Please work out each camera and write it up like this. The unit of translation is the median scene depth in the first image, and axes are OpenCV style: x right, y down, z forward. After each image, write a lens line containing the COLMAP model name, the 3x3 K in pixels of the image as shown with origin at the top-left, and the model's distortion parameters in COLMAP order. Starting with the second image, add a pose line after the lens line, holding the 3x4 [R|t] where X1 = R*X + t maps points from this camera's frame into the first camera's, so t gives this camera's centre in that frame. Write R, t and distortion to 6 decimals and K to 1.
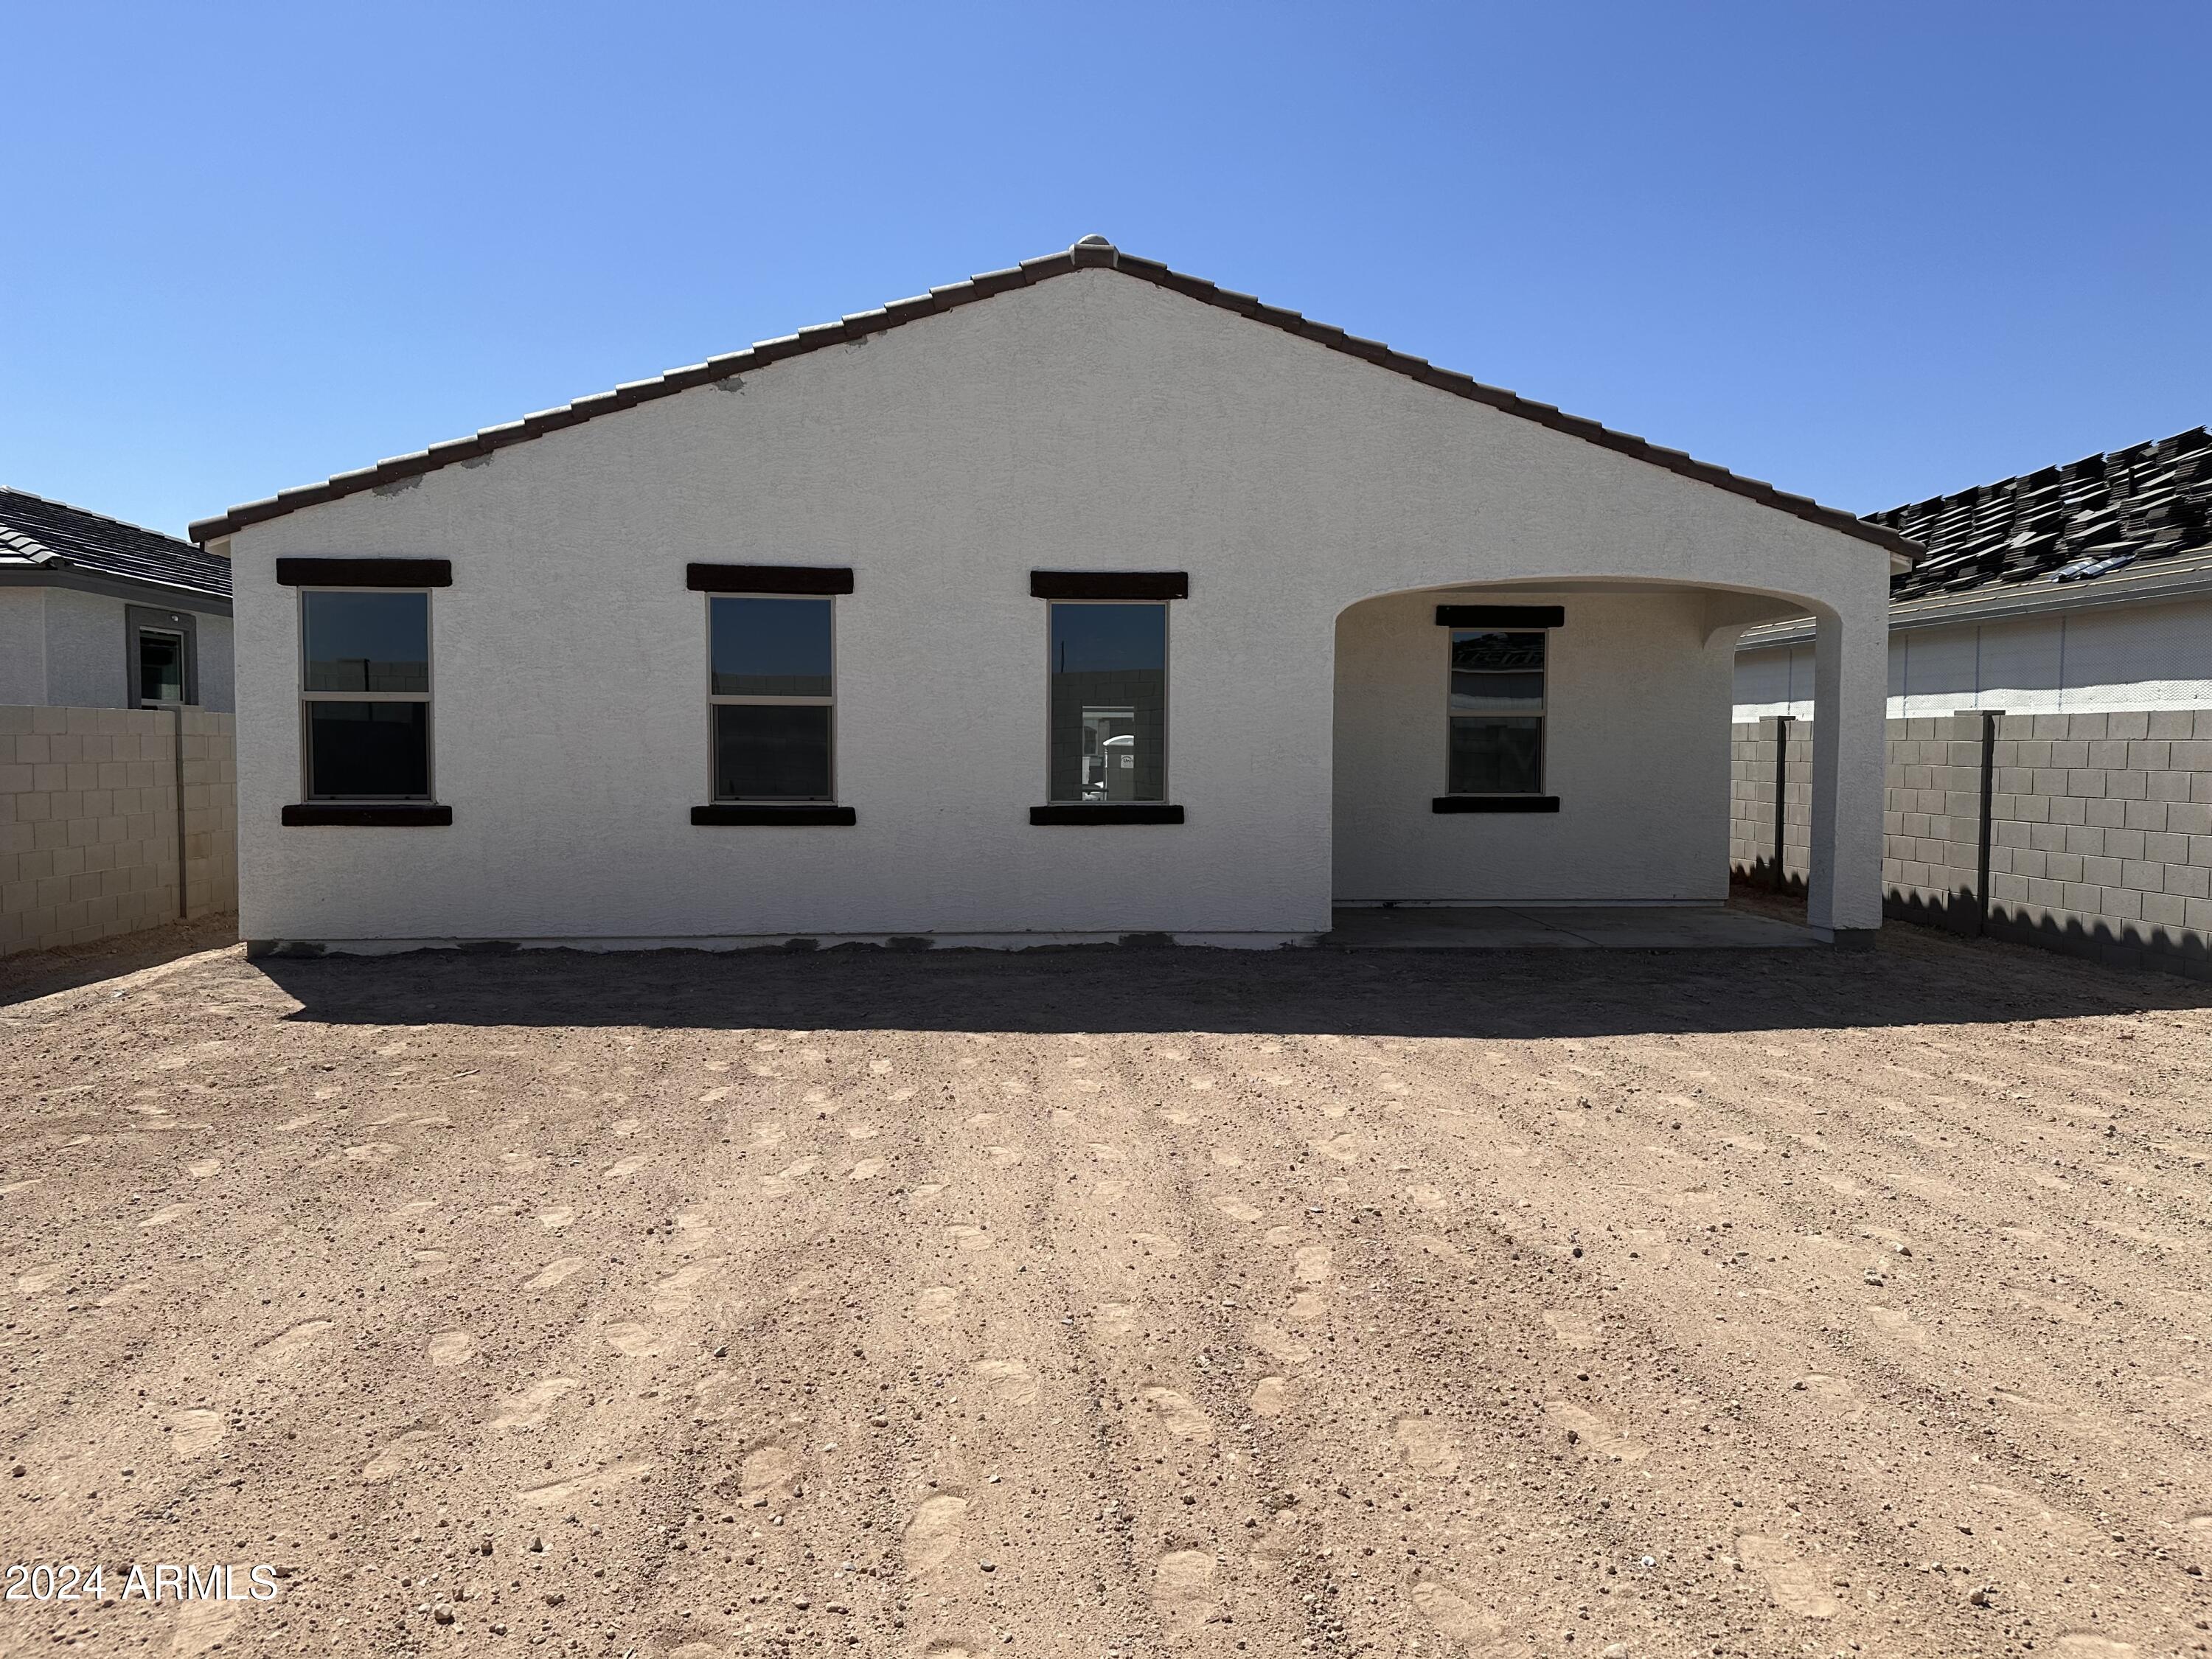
lens RADIAL K [[1550.7, 0, 1104.4], [0, 1550.7, 837.6], [0, 0, 1]] dist [0.019674, -0.019051]
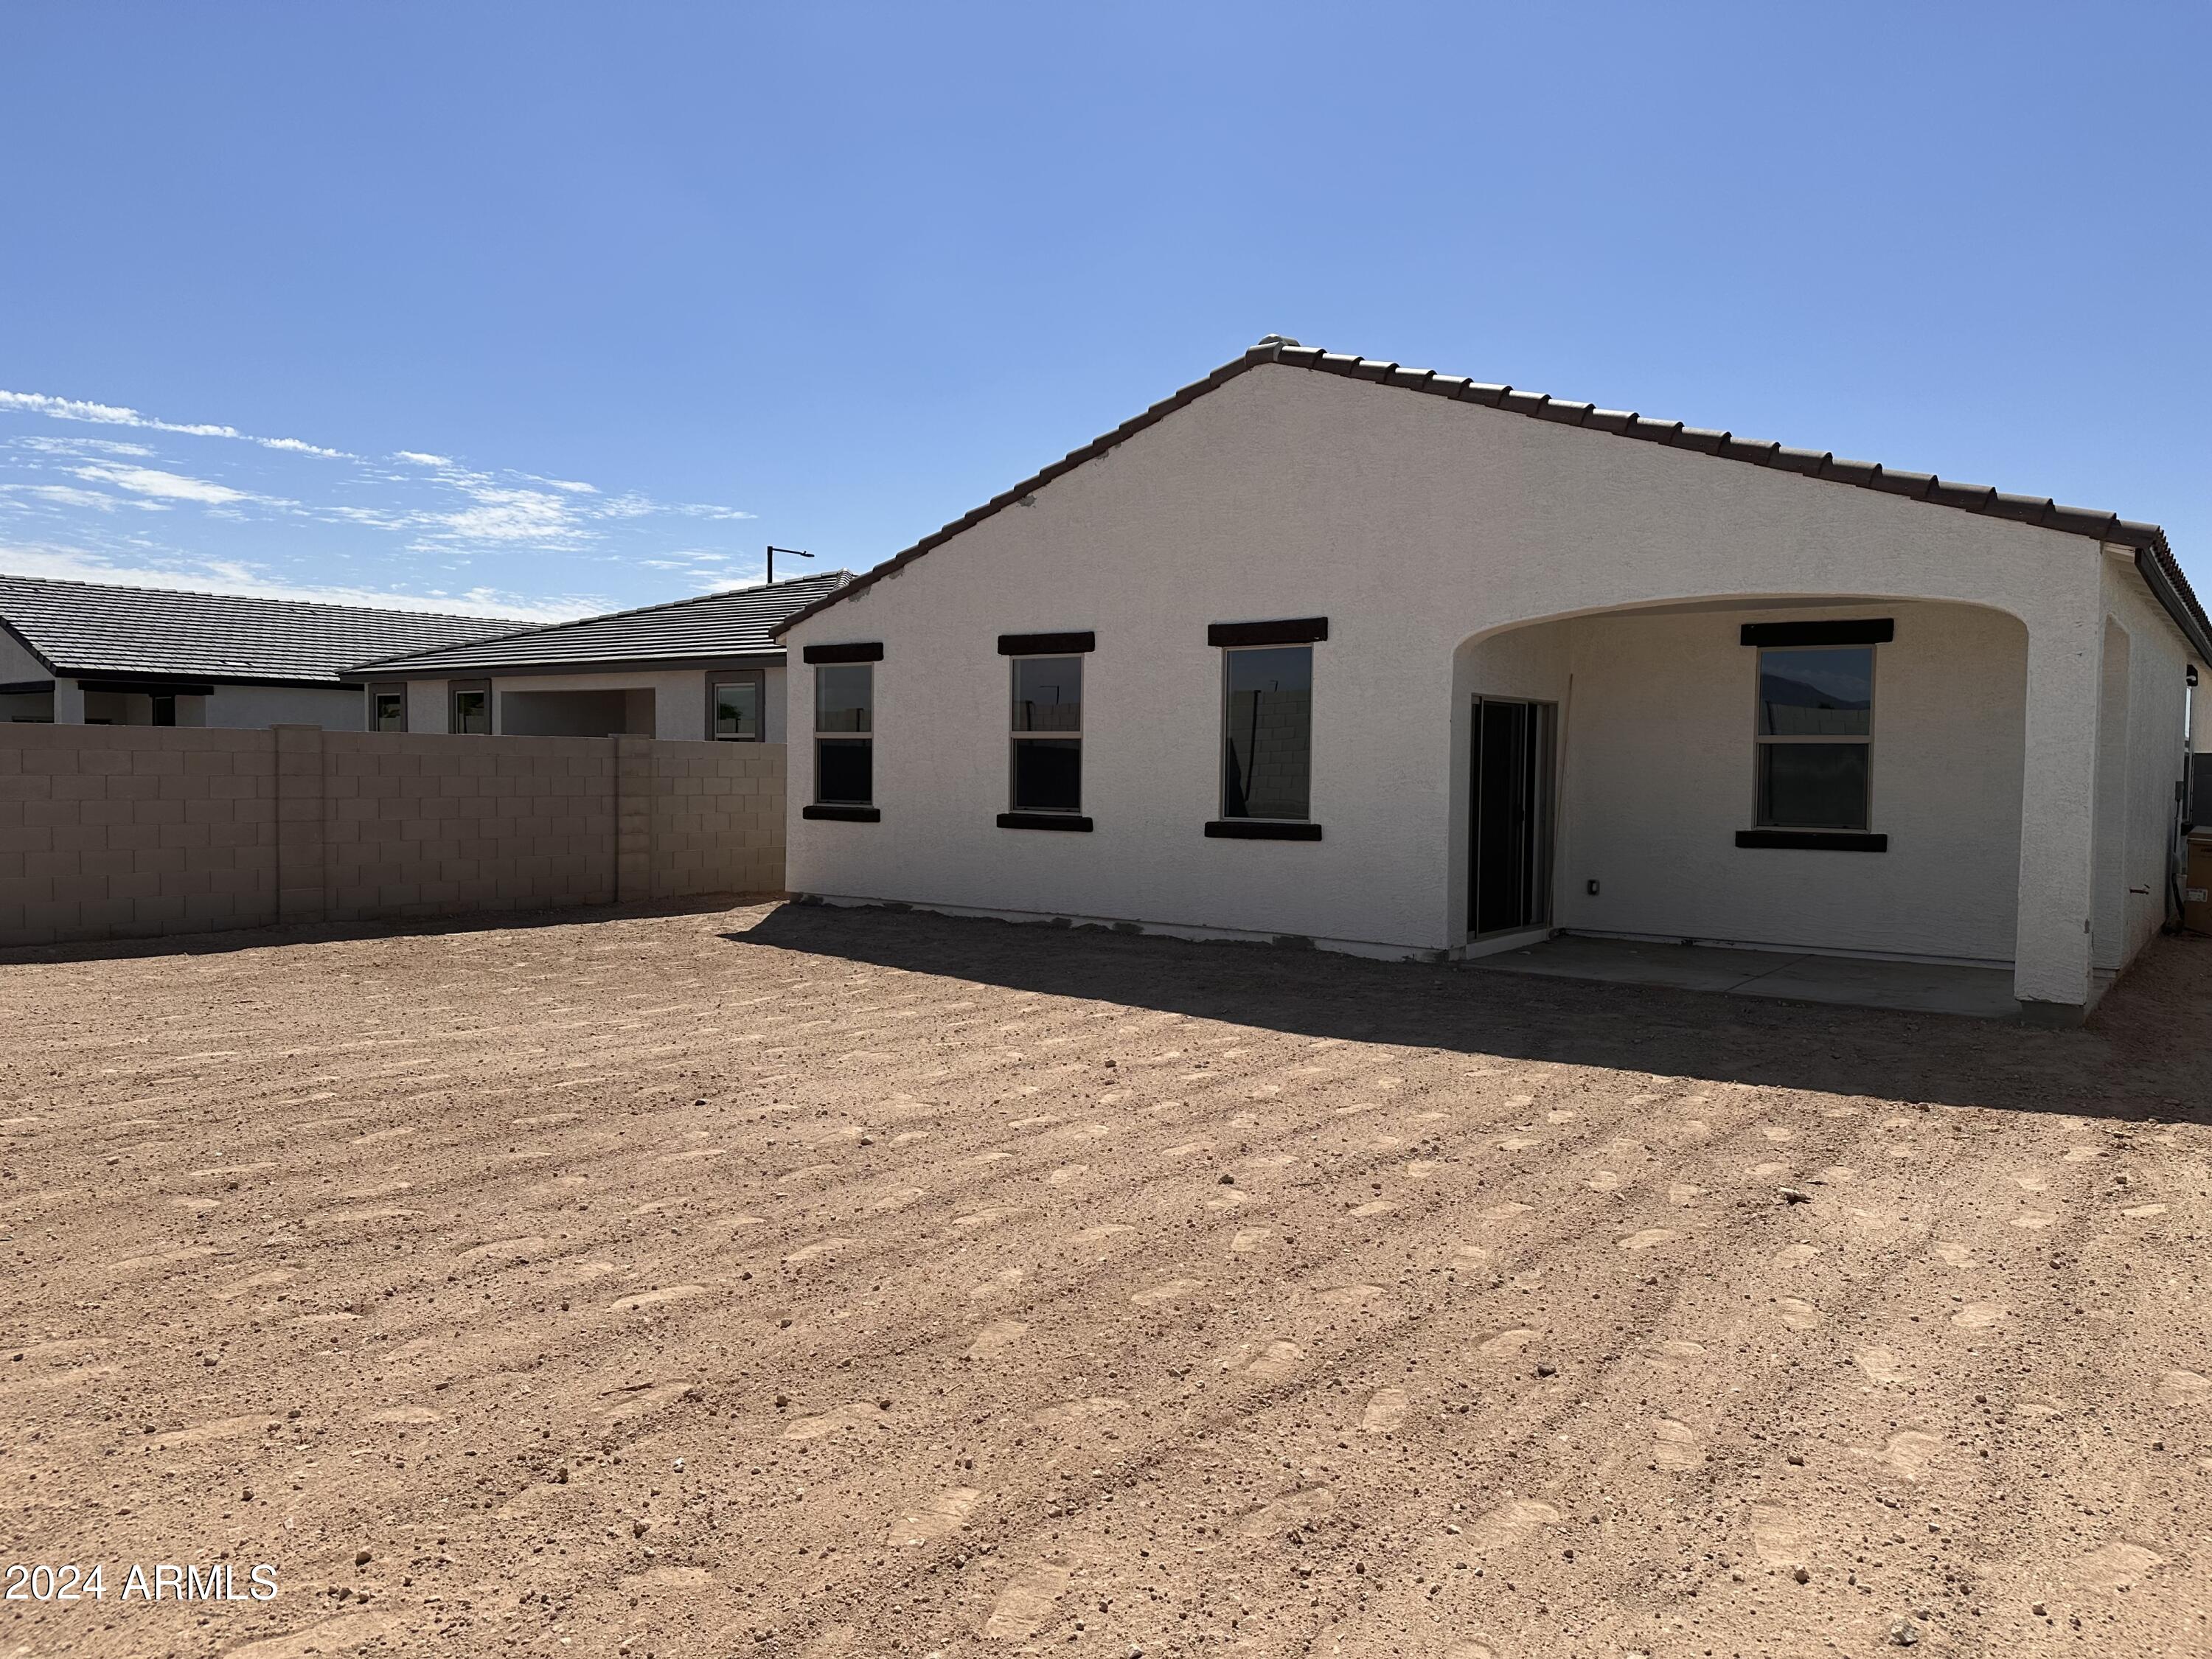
lens RADIAL K [[1550.7, 0, 1099.1], [0, 1550.7, 823.8], [0, 0, 1]] dist [0.019674, -0.019051]
pose [[0.729943, 0.029972, -0.682850, 0.712601], [-0.049084, 0.998757, -0.008631, -0.003882], [0.681743, 0.039817, 0.730507, 0.072272]]
